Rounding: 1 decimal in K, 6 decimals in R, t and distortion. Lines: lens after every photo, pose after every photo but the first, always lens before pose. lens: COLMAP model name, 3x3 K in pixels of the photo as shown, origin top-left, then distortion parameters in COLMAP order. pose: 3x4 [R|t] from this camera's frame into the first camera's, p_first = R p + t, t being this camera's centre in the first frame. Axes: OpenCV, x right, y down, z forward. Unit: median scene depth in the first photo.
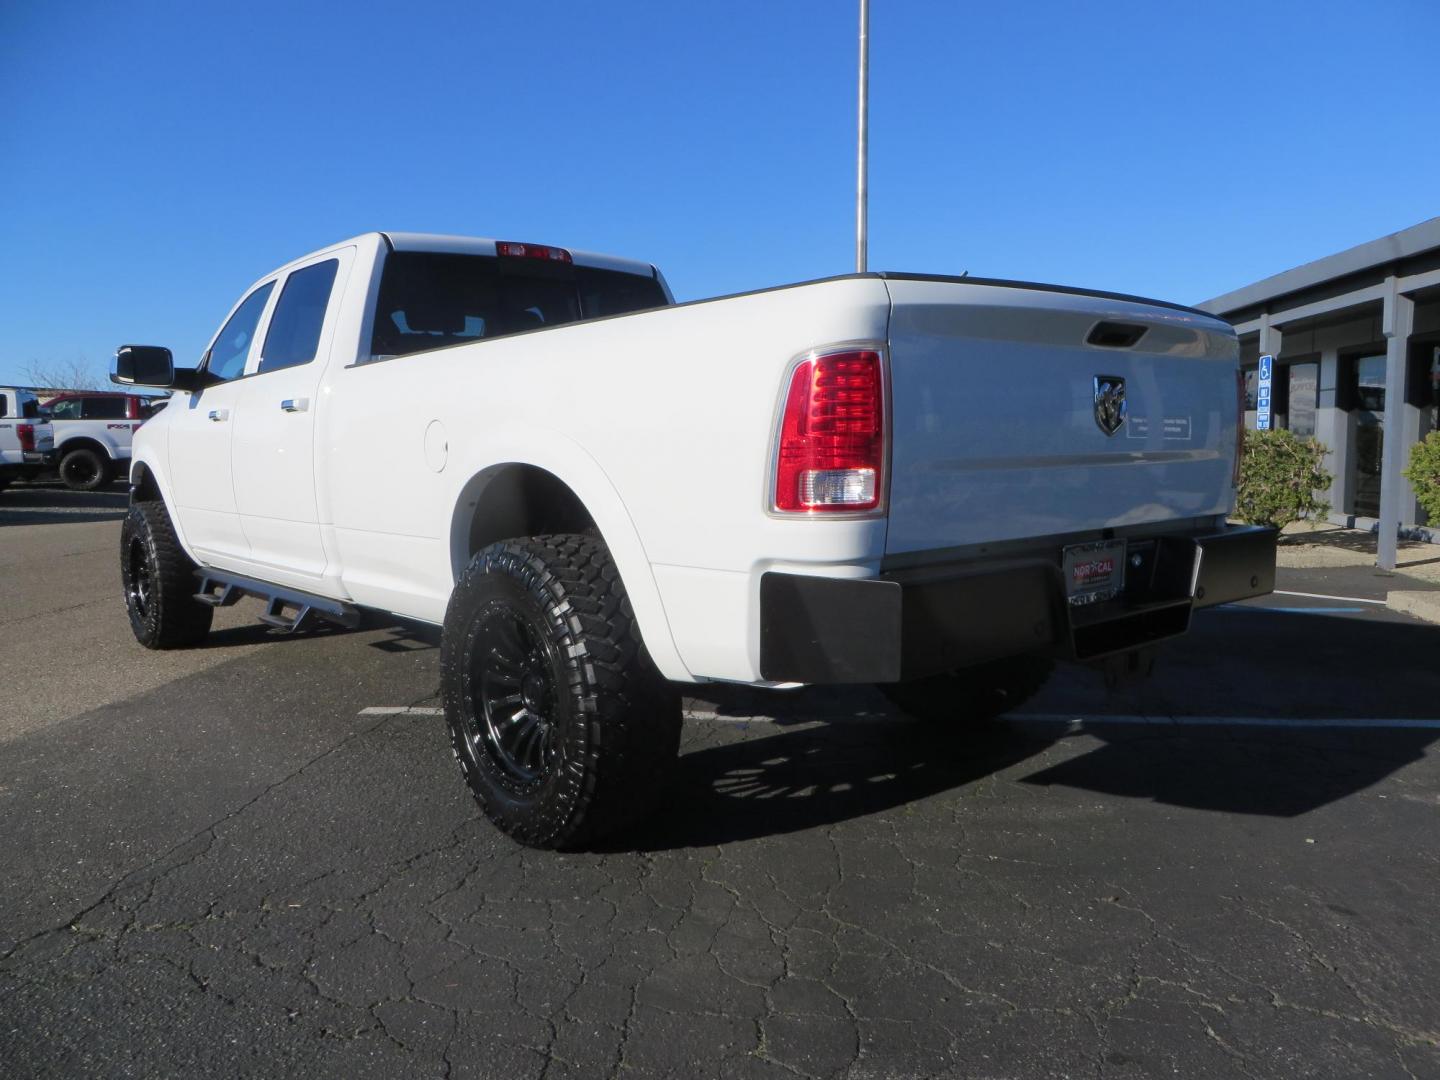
lens RADIAL K [[1077.5, 0, 728.5], [0, 1077.5, 535.8], [0, 0, 1]] dist [-0.023682, 0.010104]
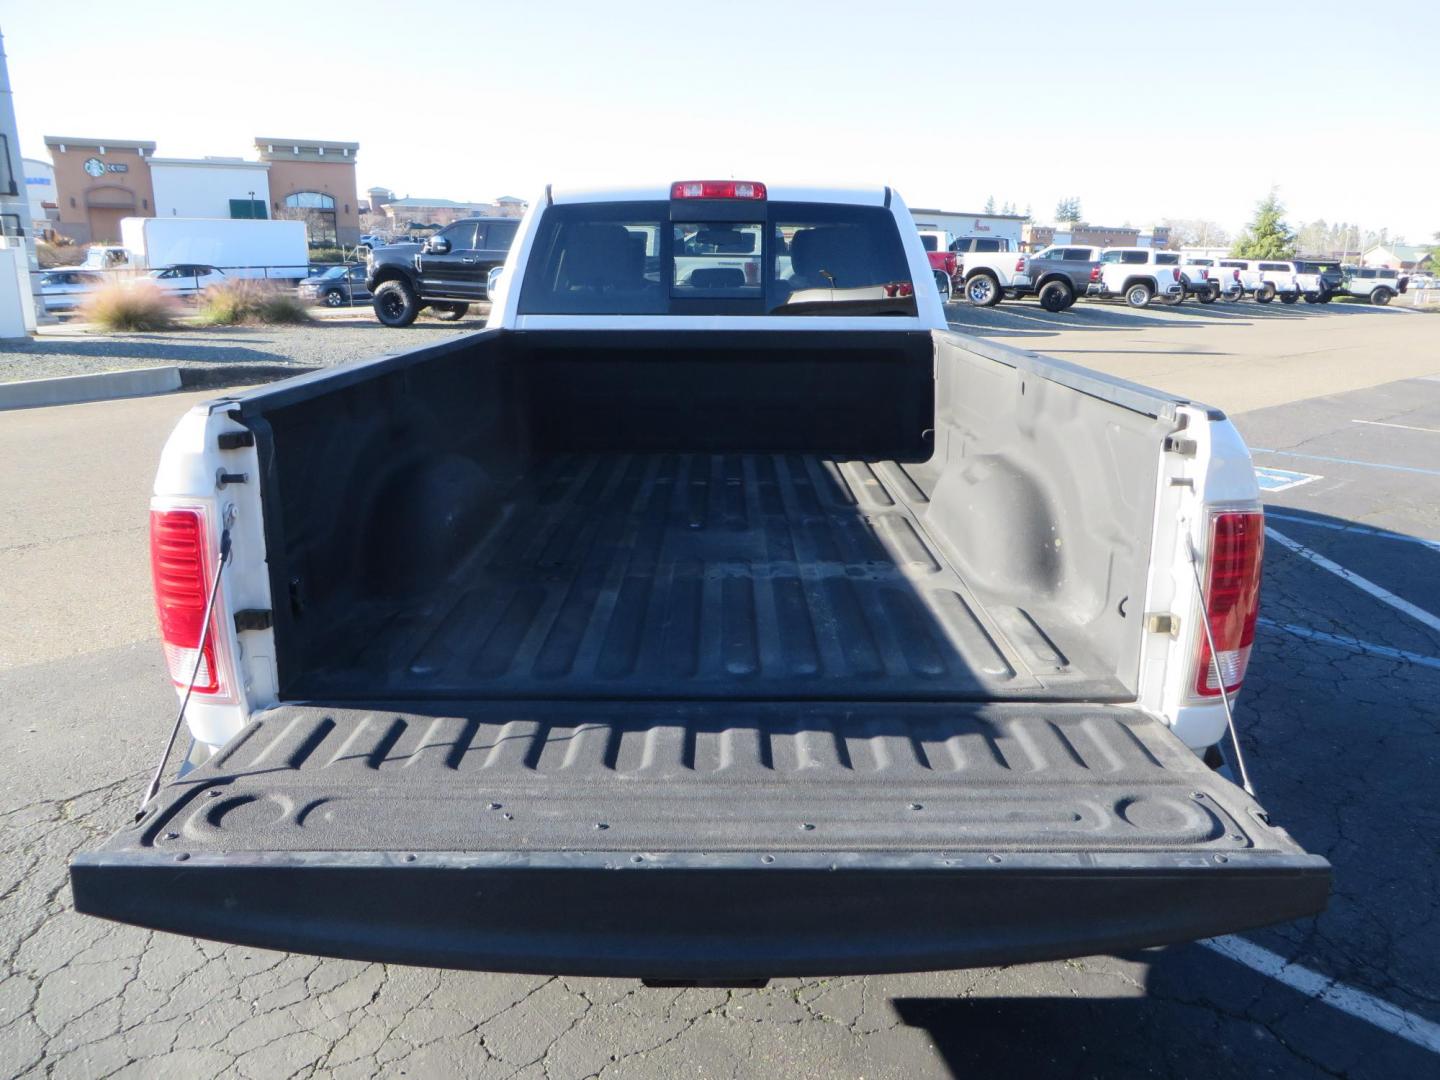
lens RADIAL K [[1077.5, 0, 732.6], [0, 1077.5, 538.7], [0, 0, 1]] dist [-0.023682, 0.010104]
pose [[0.755779, 0.182325, -0.628932, 0.588844], [-0.073829, 0.978057, 0.194815, -0.207995], [0.650651, -0.100803, 0.752657, 0.412050]]
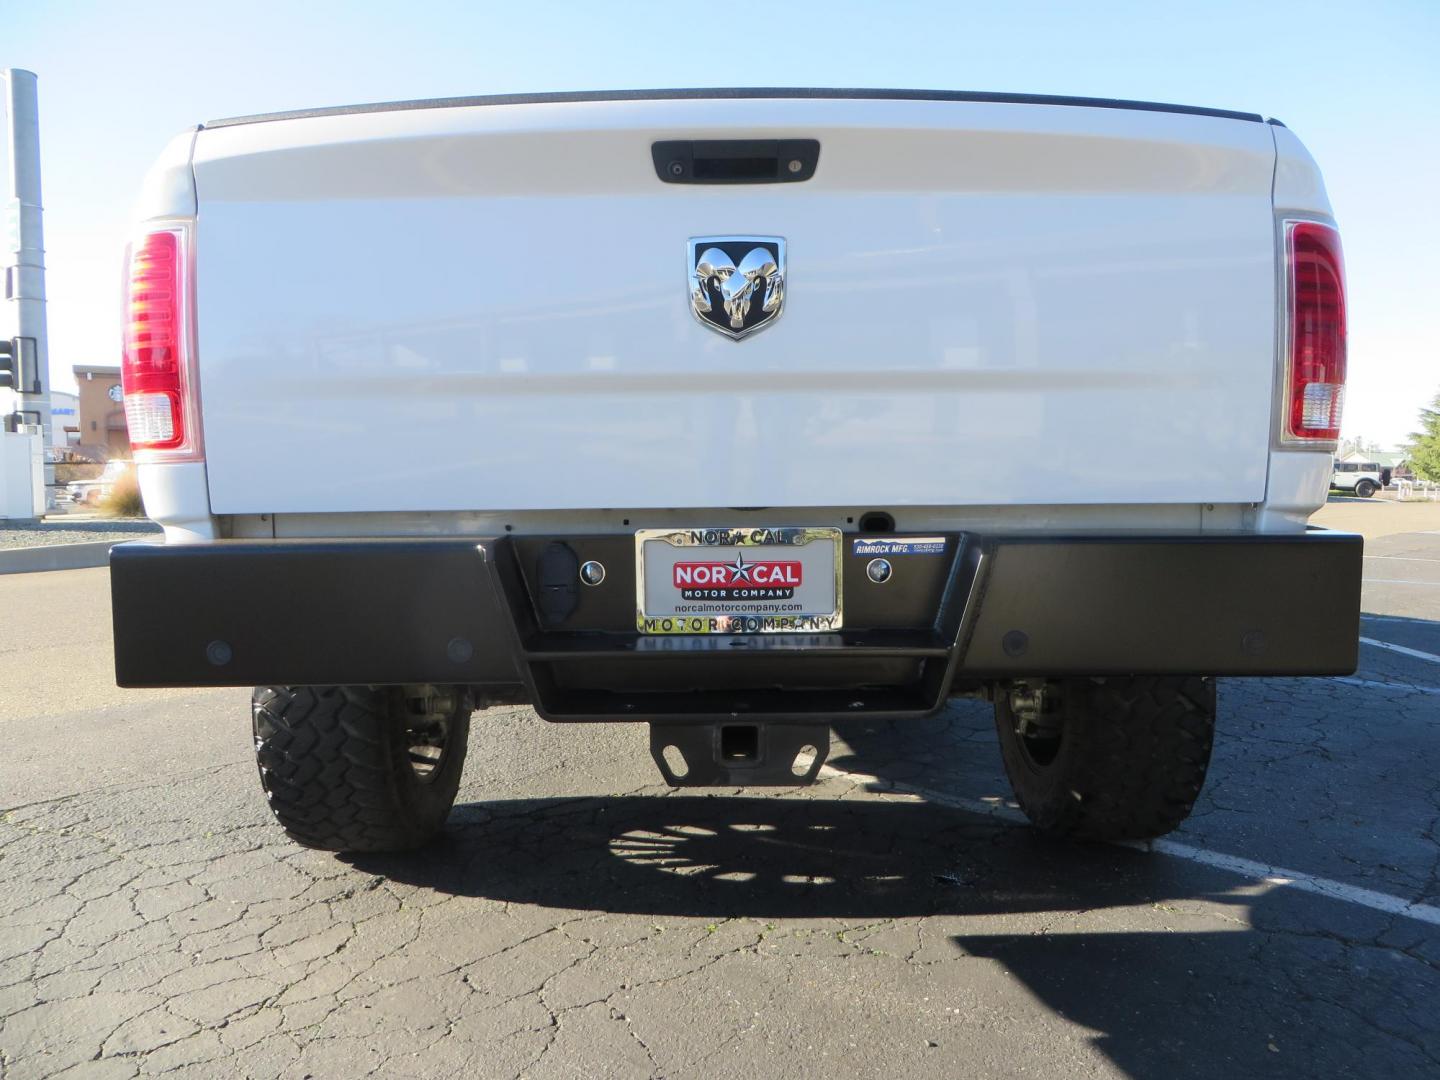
lens RADIAL K [[1077.5, 0, 732.4], [0, 1077.5, 538.4], [0, 0, 1]] dist [-0.023682, 0.010104]
pose [[0.757494, 0.043439, -0.651395, 0.564237], [-0.060397, 0.998168, -0.003670, 0.010043], [0.650042, 0.042122, 0.758730, 0.440741]]
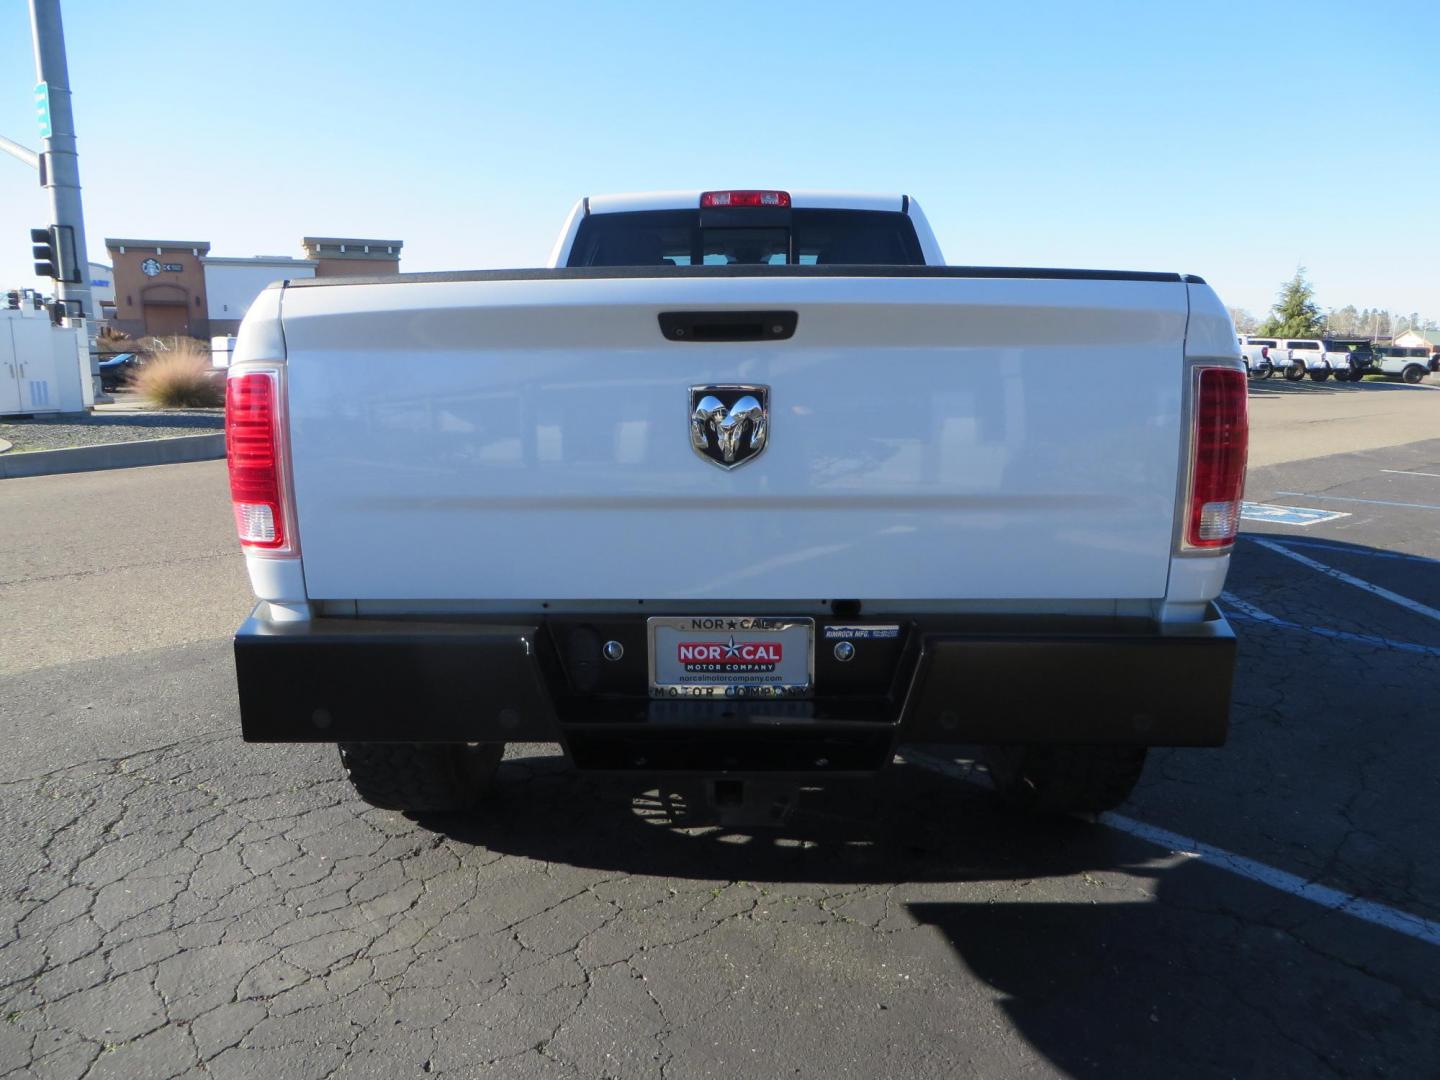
lens RADIAL K [[1077.5, 0, 729.4], [0, 1077.5, 541.5], [0, 0, 1]] dist [-0.023682, 0.010104]
pose [[0.734930, 0.127813, -0.665989, 0.638361], [-0.065621, 0.990873, 0.117749, -0.100989], [0.674960, -0.042835, 0.736610, 0.374938]]
